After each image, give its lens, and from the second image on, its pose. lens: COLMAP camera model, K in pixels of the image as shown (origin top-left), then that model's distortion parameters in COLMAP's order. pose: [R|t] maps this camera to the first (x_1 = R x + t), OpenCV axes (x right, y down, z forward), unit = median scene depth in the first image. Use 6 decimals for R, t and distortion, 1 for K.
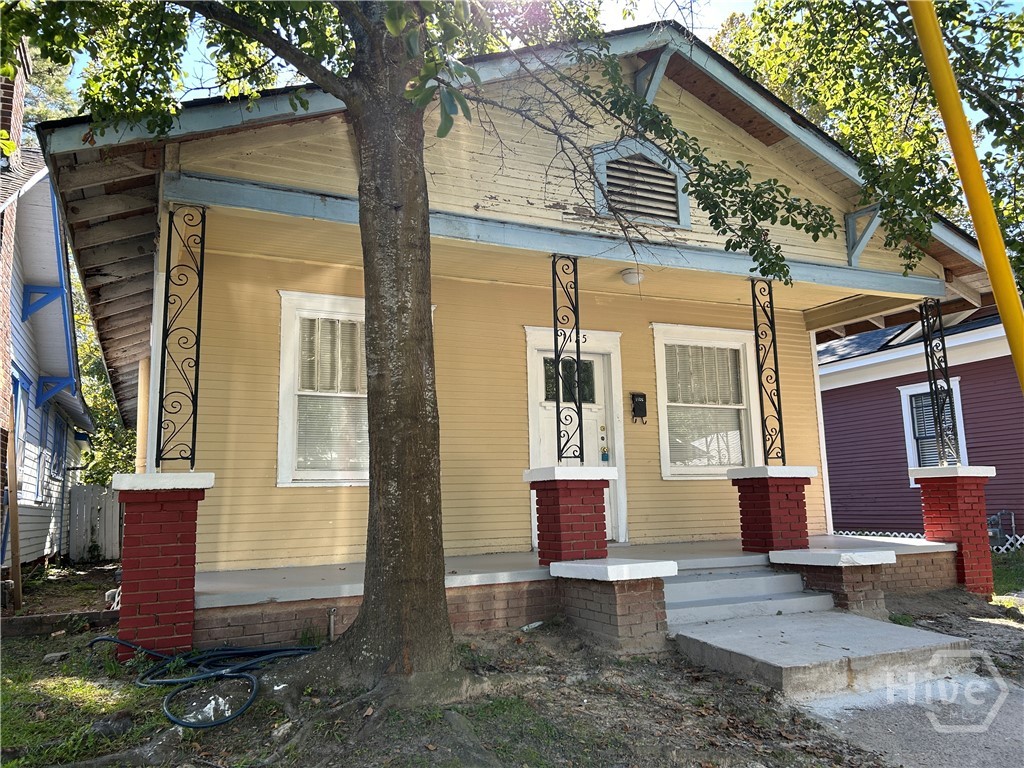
lens RADIAL K [[778.1, 0, 515.8], [0, 778.1, 374.9], [0, 0, 1]] dist [0.021197, -0.015593]
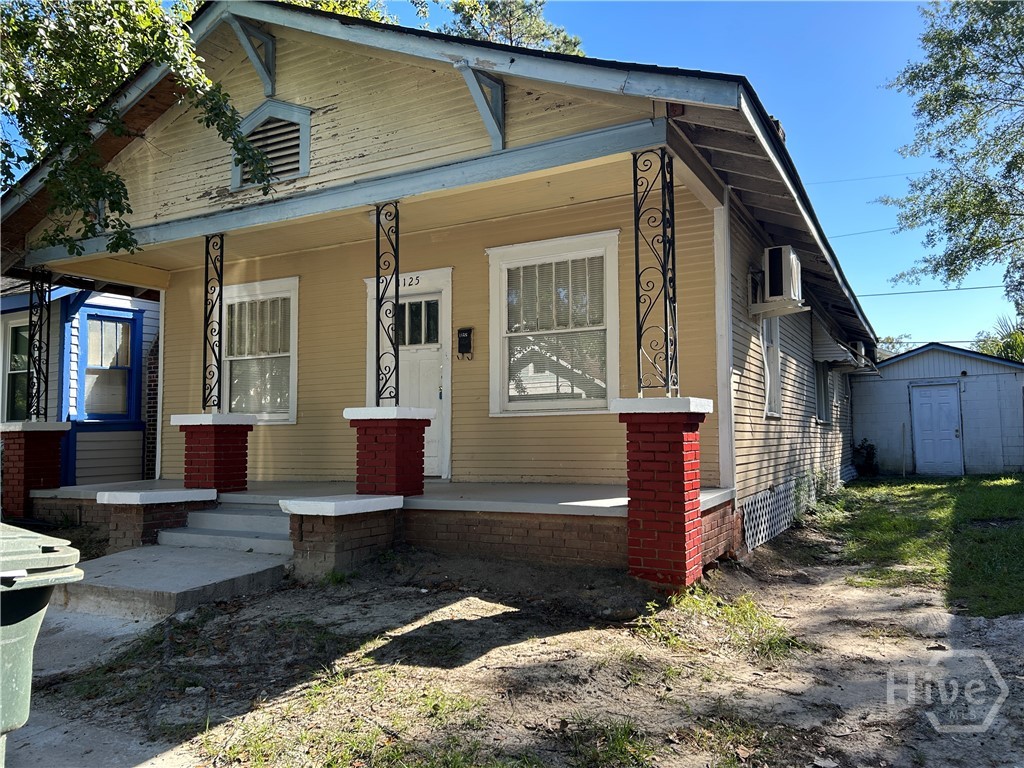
lens RADIAL K [[778.1, 0, 519.5], [0, 778.1, 389.0], [0, 0, 1]] dist [0.021197, -0.015593]
pose [[0.614932, -0.031277, -0.787960, 0.994456], [0.128007, 0.989920, 0.060604, 0.050755], [0.778121, -0.138132, 0.612737, 0.473347]]
